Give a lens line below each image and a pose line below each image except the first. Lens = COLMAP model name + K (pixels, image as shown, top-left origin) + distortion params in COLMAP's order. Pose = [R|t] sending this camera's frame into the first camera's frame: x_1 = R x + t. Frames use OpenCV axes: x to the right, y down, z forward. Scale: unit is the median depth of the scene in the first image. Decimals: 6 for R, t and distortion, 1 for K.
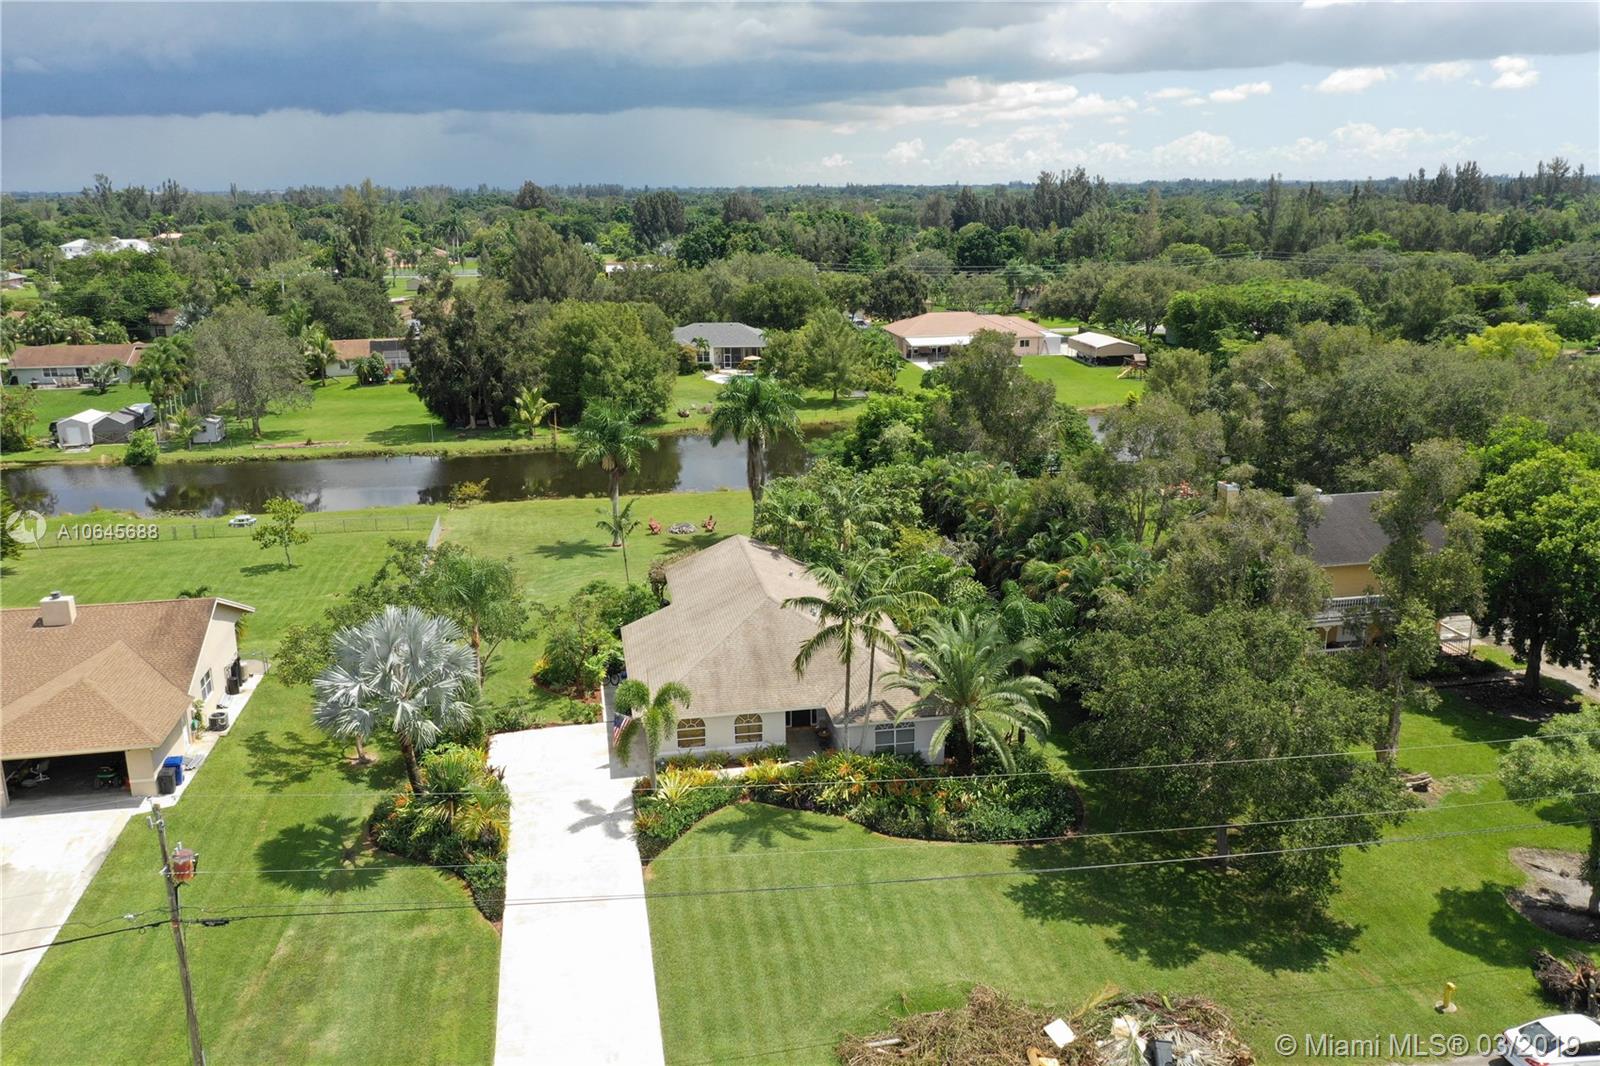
lens RADIAL K [[1265.0, 0, 793.1], [0, 1265.0, 528.2], [0, 0, 1]] dist [0.014919, 0.001045]
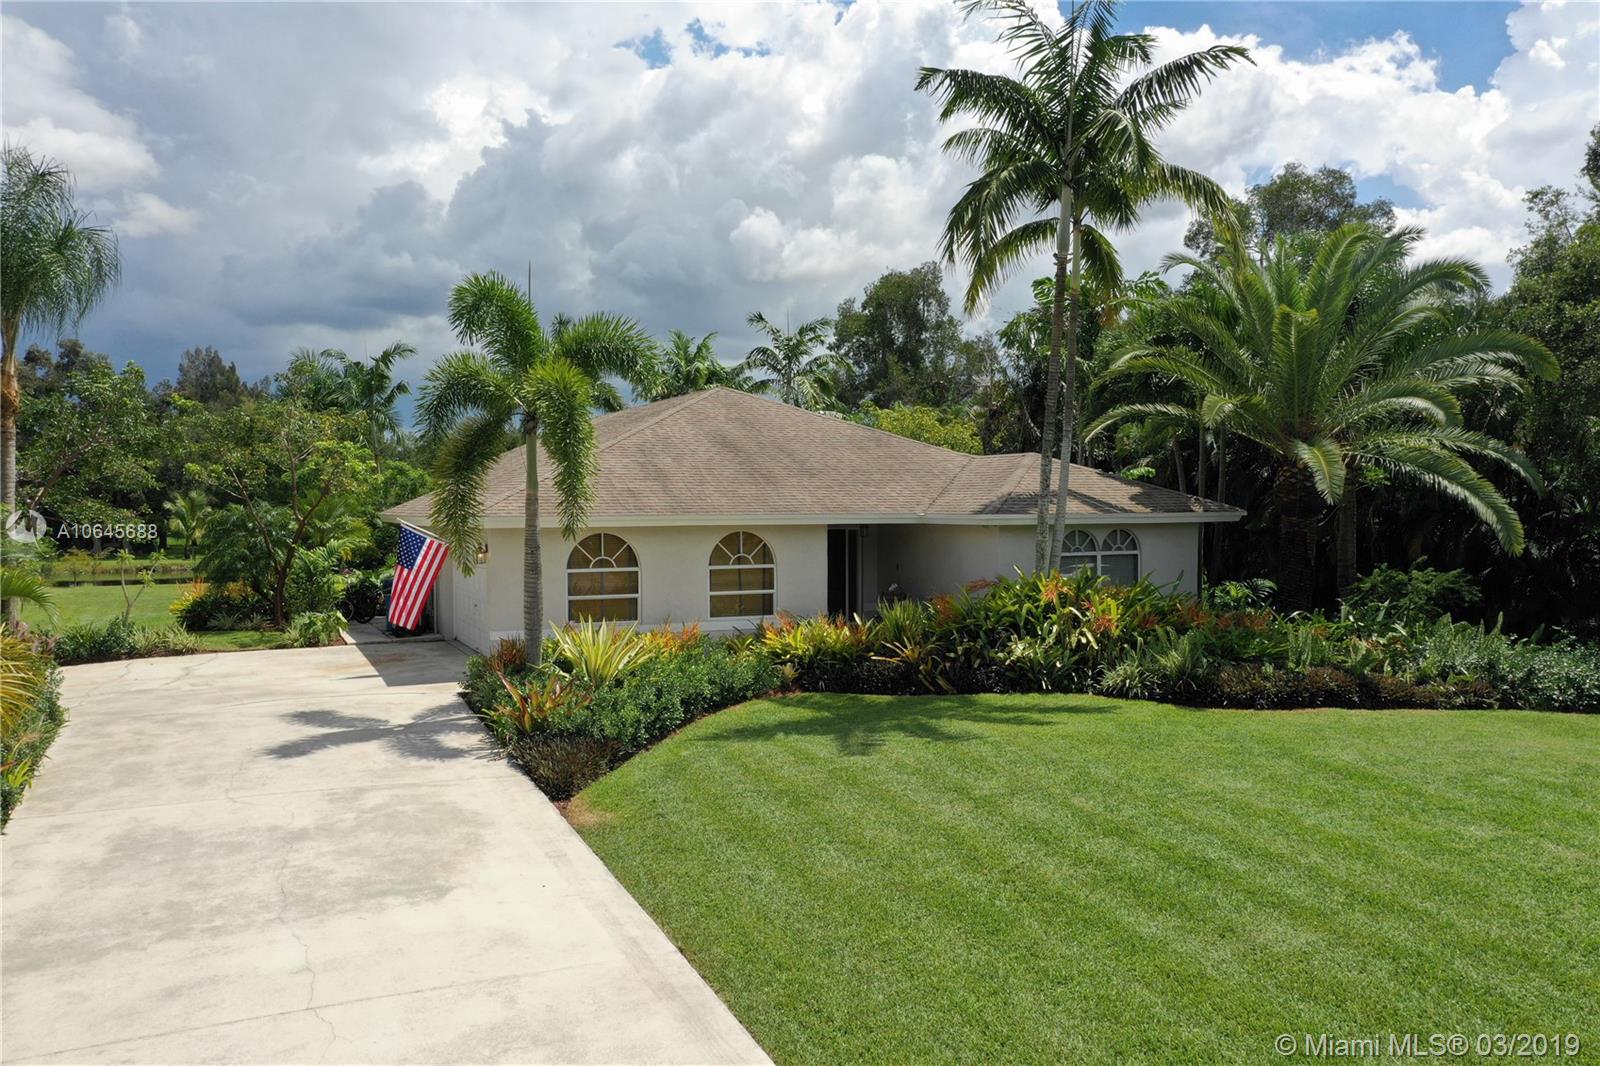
lens RADIAL K [[1265.0, 0, 793.1], [0, 1265.0, 528.2], [0, 0, 1]] dist [0.014919, 0.001045]
pose [[0.971362, -0.001699, 0.237600, -0.048797], [0.059883, 0.969446, -0.237885, 0.101313], [-0.229936, 0.245301, 0.941784, 0.259001]]
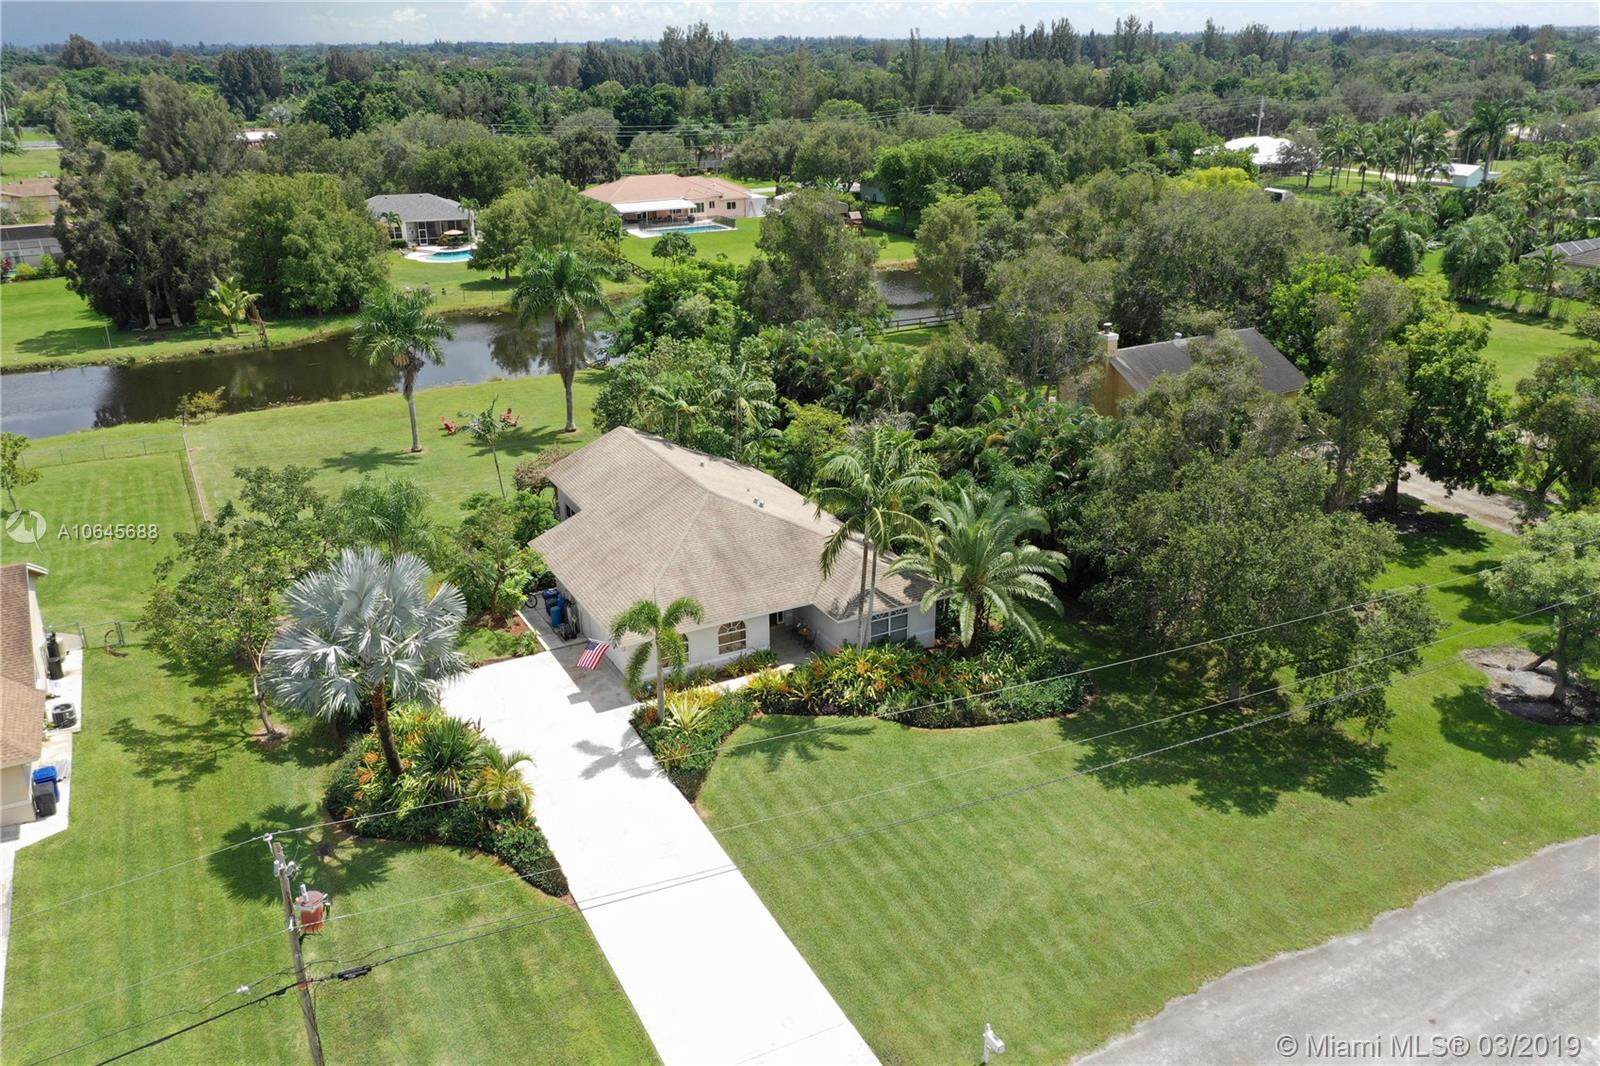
lens RADIAL K [[1265.0, 0, 793.1], [0, 1265.0, 528.2], [0, 0, 1]] dist [0.014919, 0.001045]
pose [[0.953492, -0.109140, 0.280964, -0.102404], [0.080251, 0.990419, 0.112381, -0.007982], [-0.290538, -0.084606, 0.953116, 0.051057]]
